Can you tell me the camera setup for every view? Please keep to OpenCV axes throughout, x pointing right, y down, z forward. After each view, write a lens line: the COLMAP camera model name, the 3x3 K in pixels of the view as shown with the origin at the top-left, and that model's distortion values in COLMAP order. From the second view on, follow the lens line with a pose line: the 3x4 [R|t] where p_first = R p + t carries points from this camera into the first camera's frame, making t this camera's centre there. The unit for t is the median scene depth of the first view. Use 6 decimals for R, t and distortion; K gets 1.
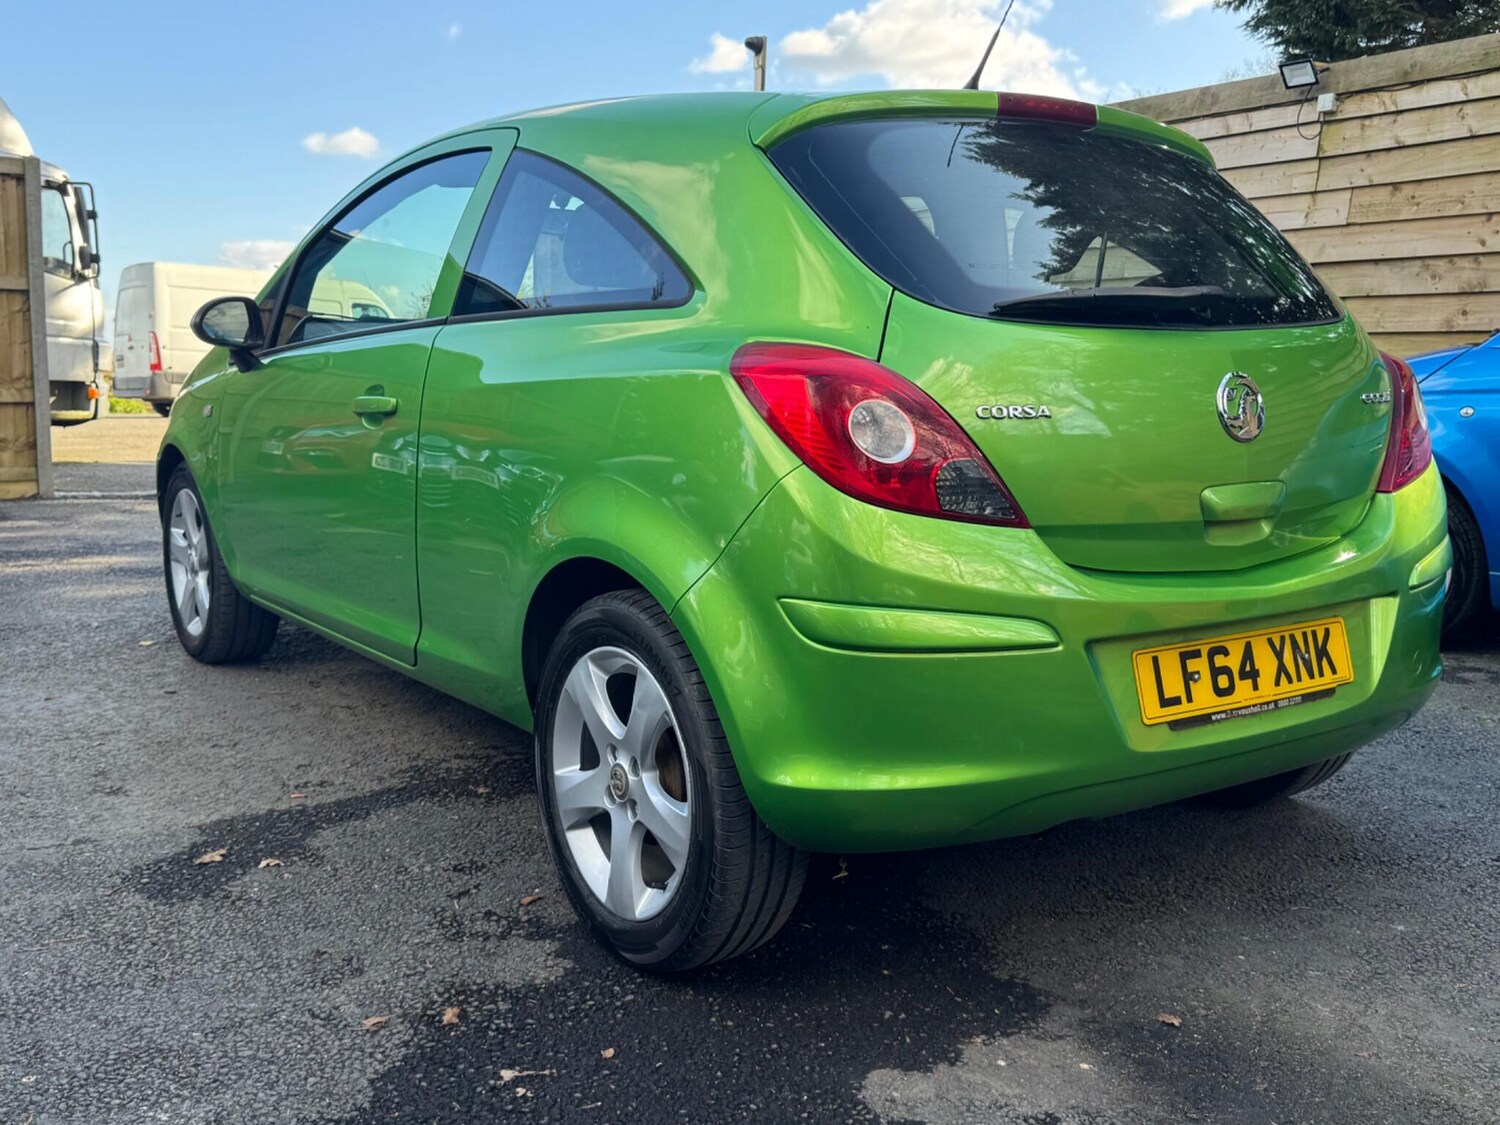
lens RADIAL K [[1329.9, 0, 765.5], [0, 1329.9, 559.6], [0, 0, 1]] dist [0.115183, -0.157150]
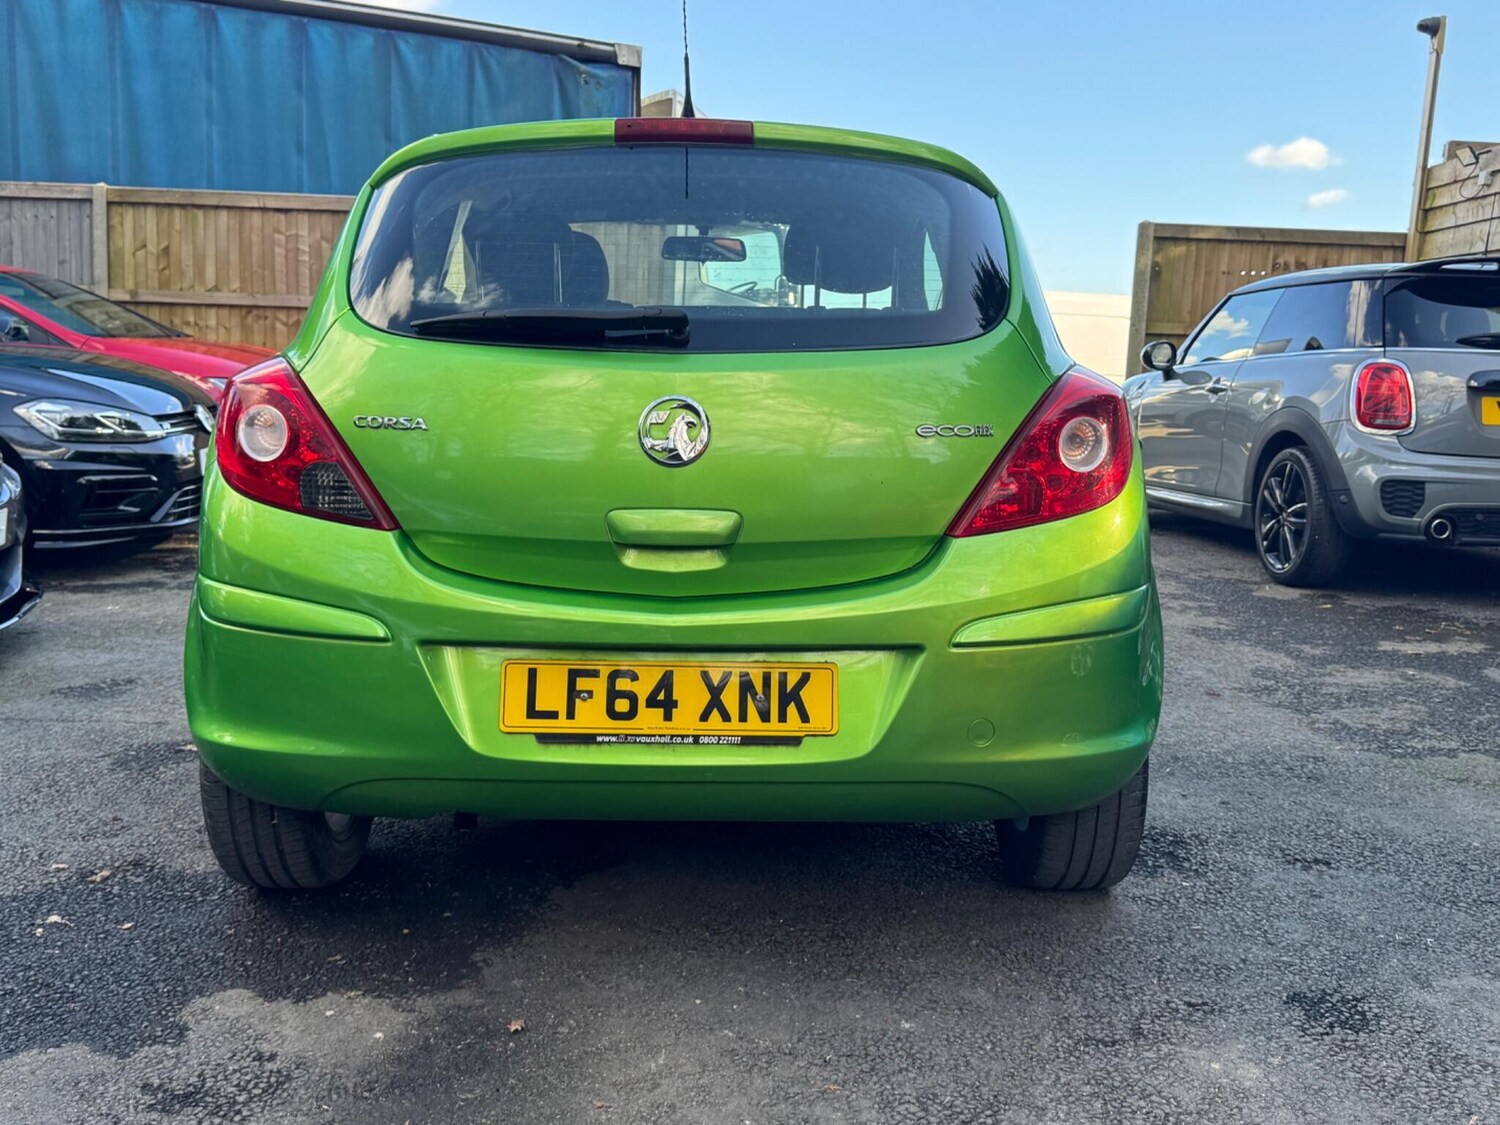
lens RADIAL K [[1329.9, 0, 765.5], [0, 1329.9, 559.6], [0, 0, 1]] dist [0.115183, -0.157150]
pose [[0.851235, 0.091777, -0.516697, 0.911728], [-0.097931, 0.995074, 0.015411, -0.040862], [0.515566, 0.037482, 0.856030, 0.206693]]
